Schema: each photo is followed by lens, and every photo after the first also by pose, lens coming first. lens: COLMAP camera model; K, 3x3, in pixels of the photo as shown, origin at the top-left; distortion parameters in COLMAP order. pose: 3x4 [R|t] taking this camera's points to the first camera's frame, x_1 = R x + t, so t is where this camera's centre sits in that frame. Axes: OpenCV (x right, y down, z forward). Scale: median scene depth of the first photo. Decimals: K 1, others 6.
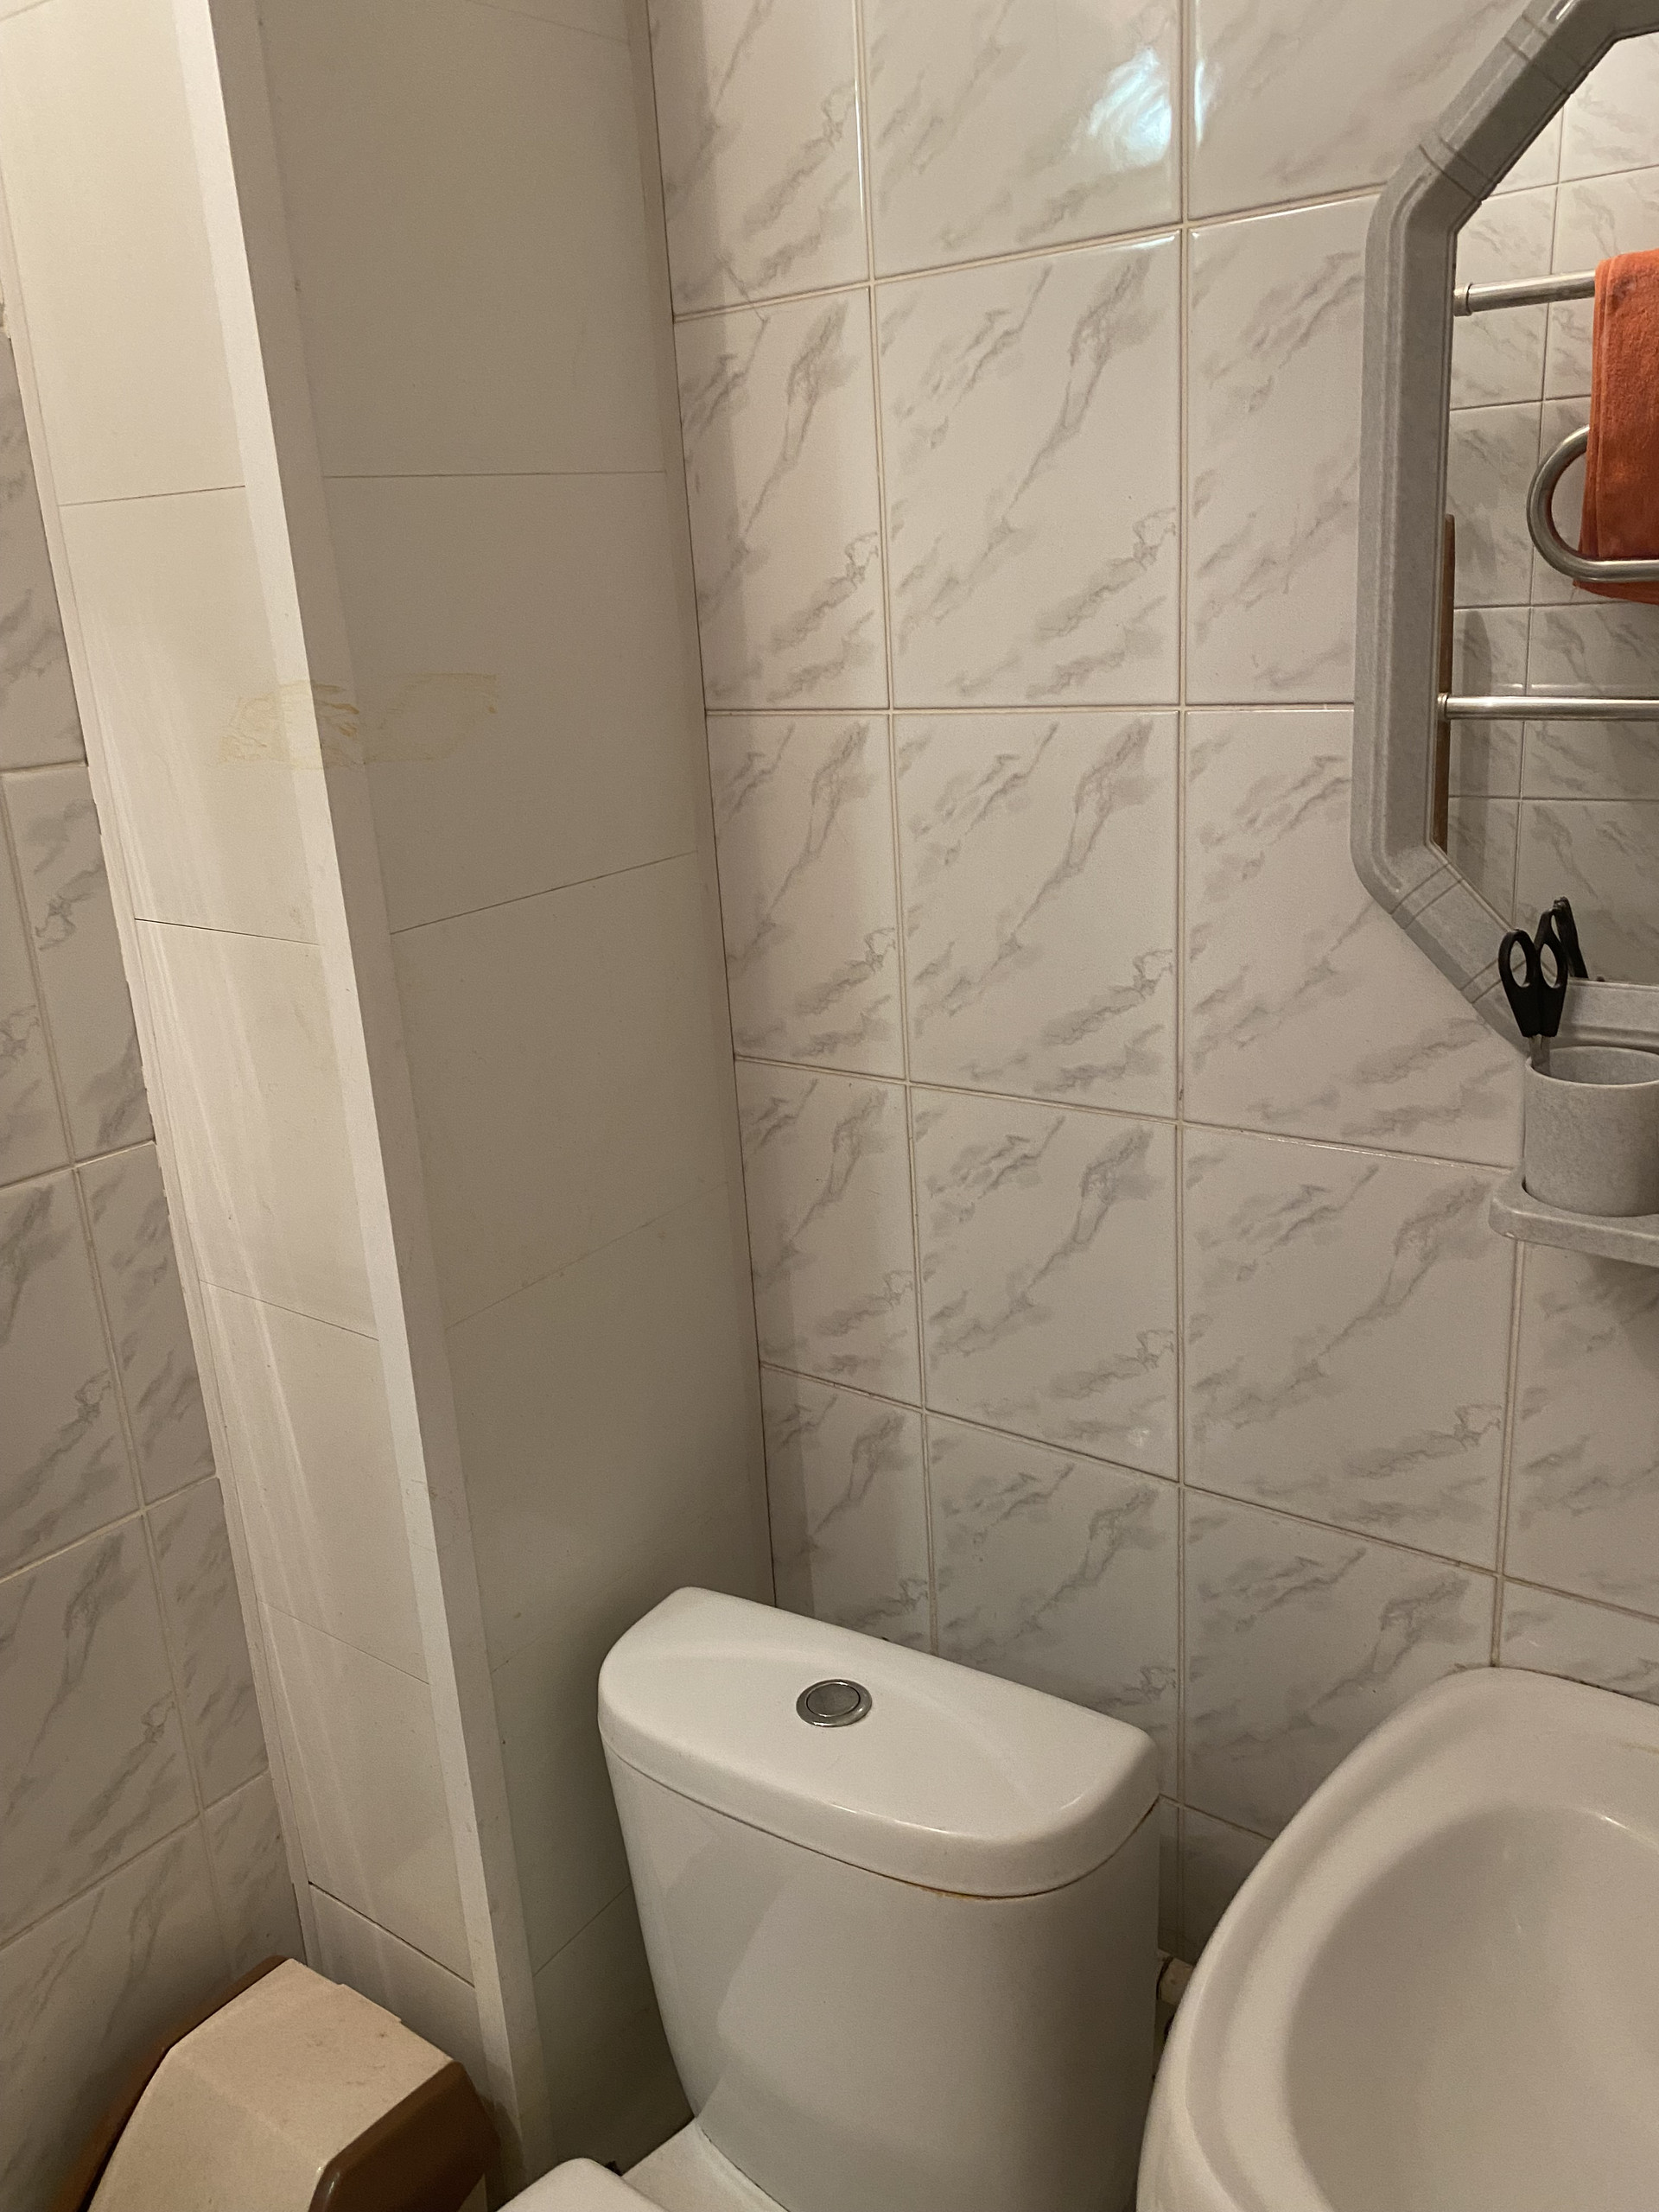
lens RADIAL K [[1692.3, 0, 829.5], [0, 1692.3, 1106.0], [0, 0, 1]] dist [0.006475, 0.000682]
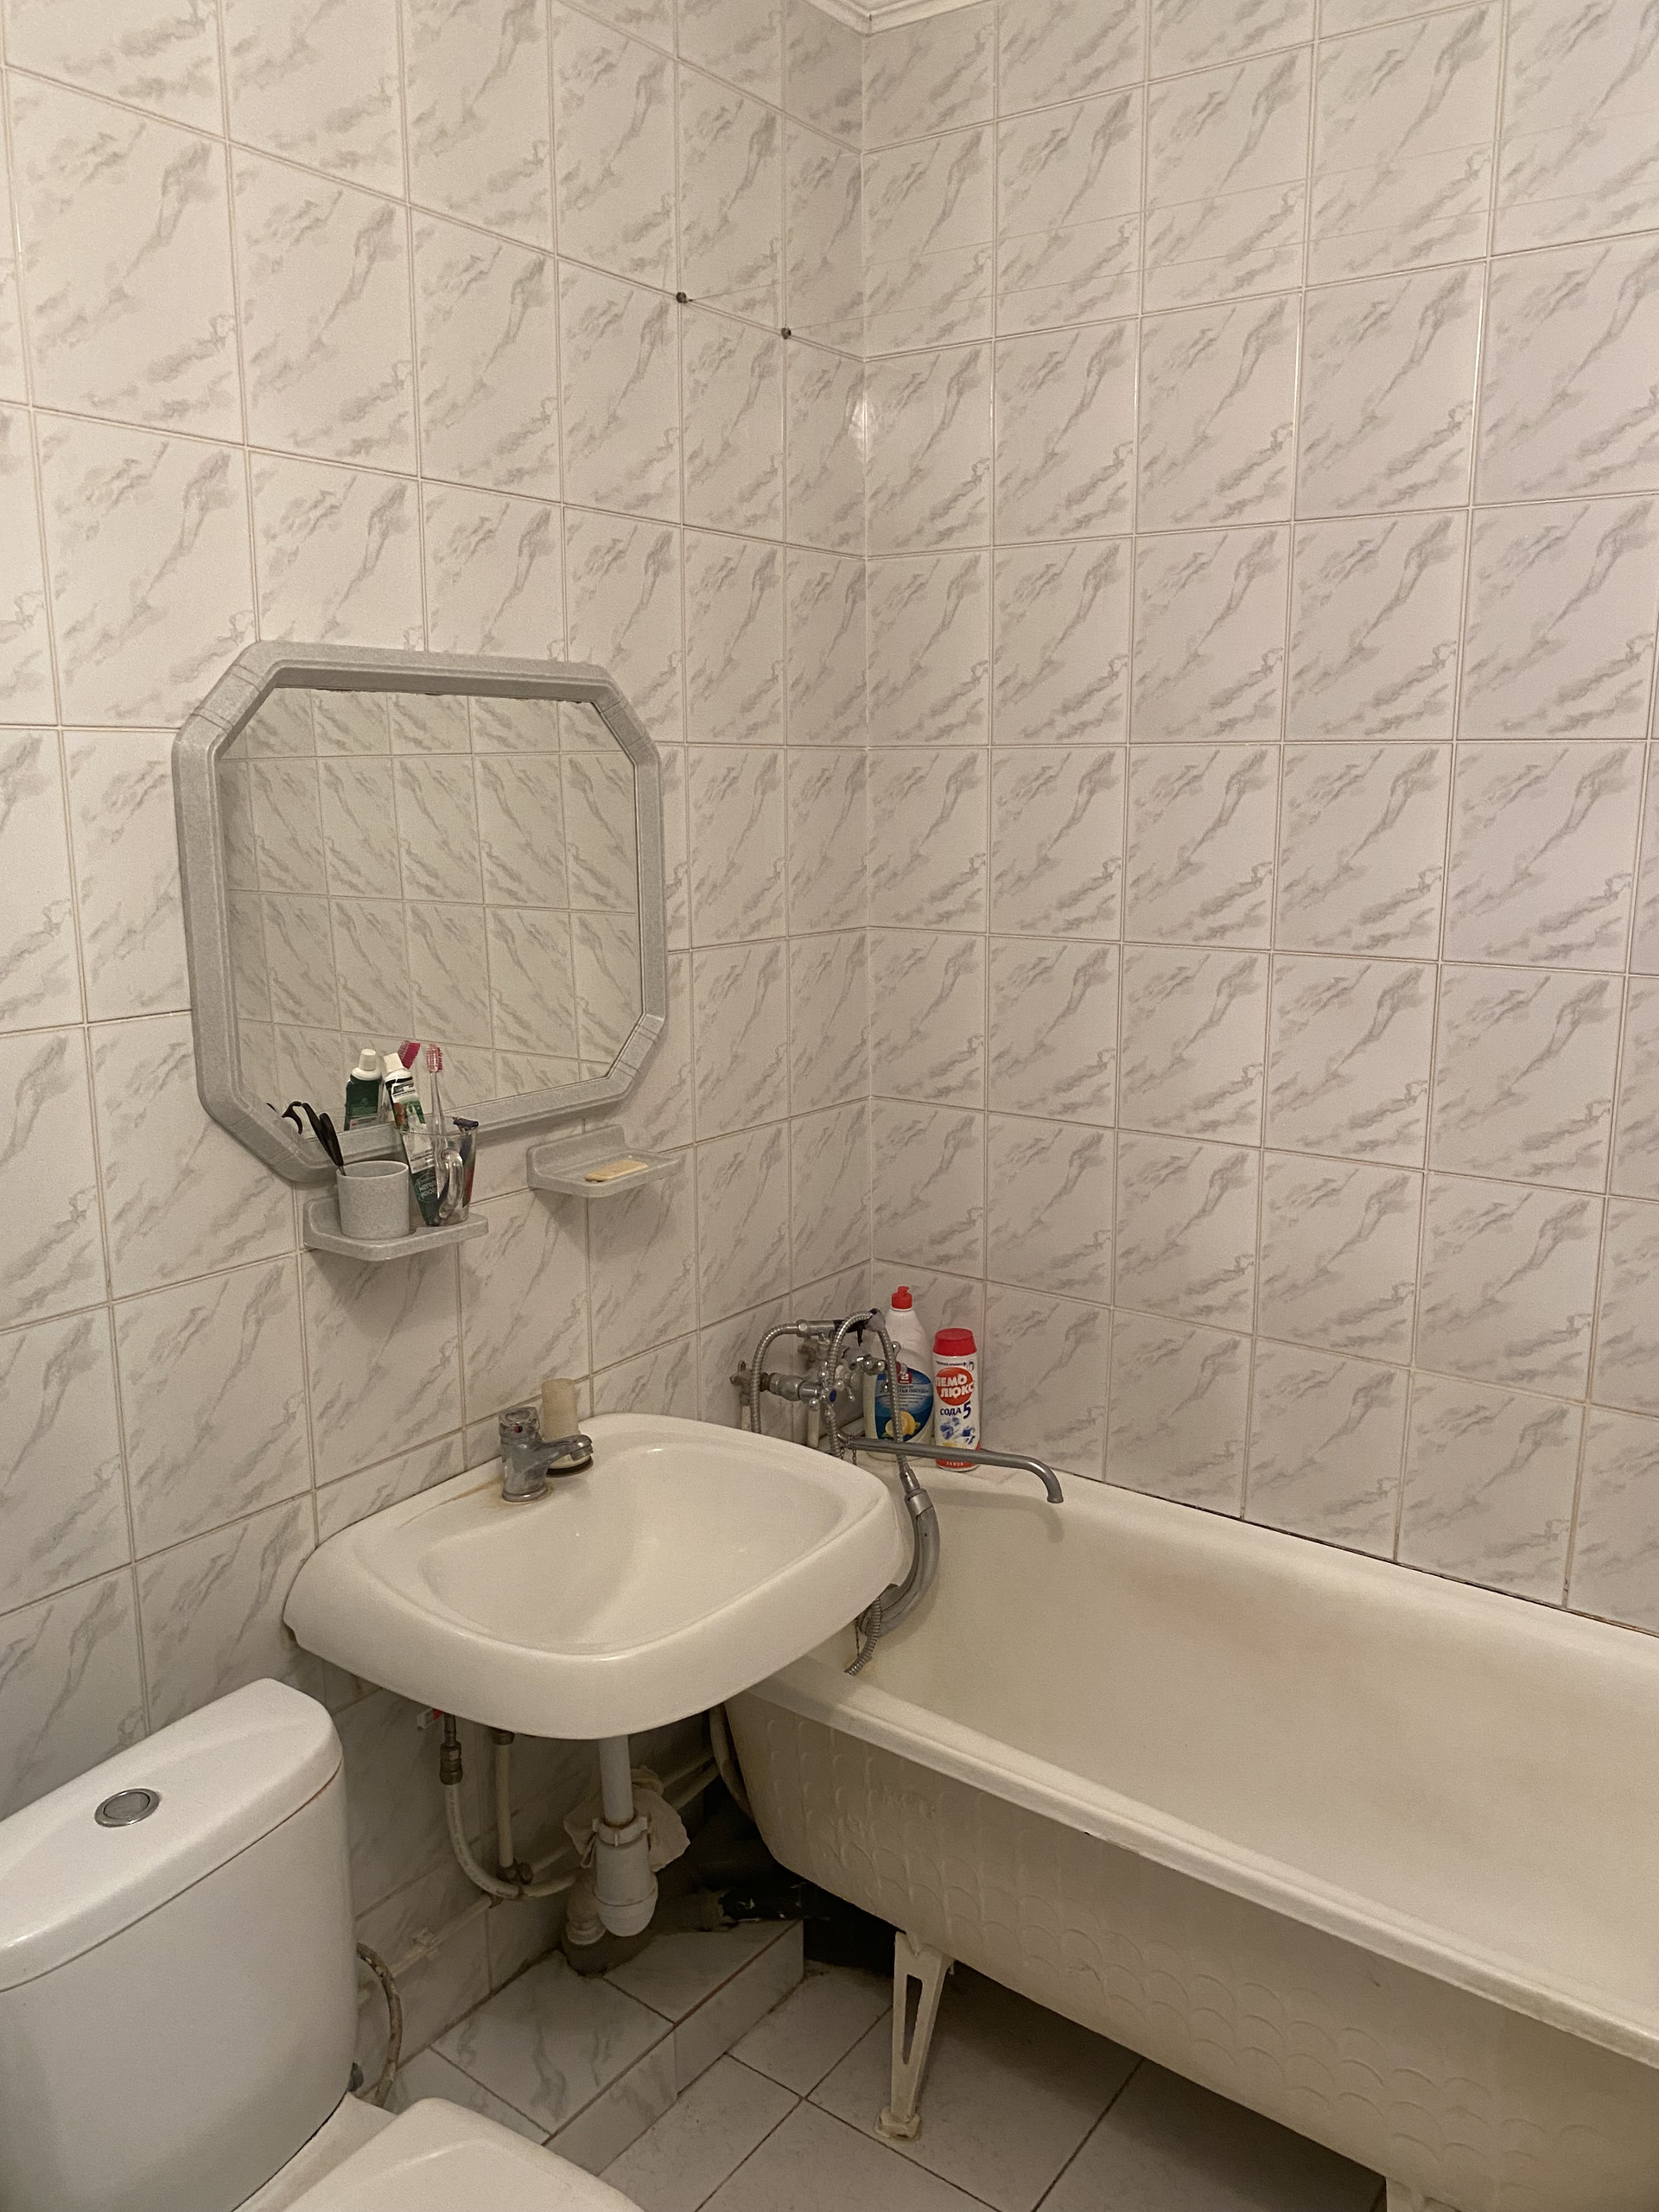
lens RADIAL K [[1692.3, 0, 829.5], [0, 1692.3, 1106.0], [0, 0, 1]] dist [0.006475, 0.000682]
pose [[-0.024200, -0.131602, 0.991007, -1.318843], [0.293033, 0.946822, 0.132890, -0.174614], [-0.955796, 0.293614, 0.015651, 0.369423]]
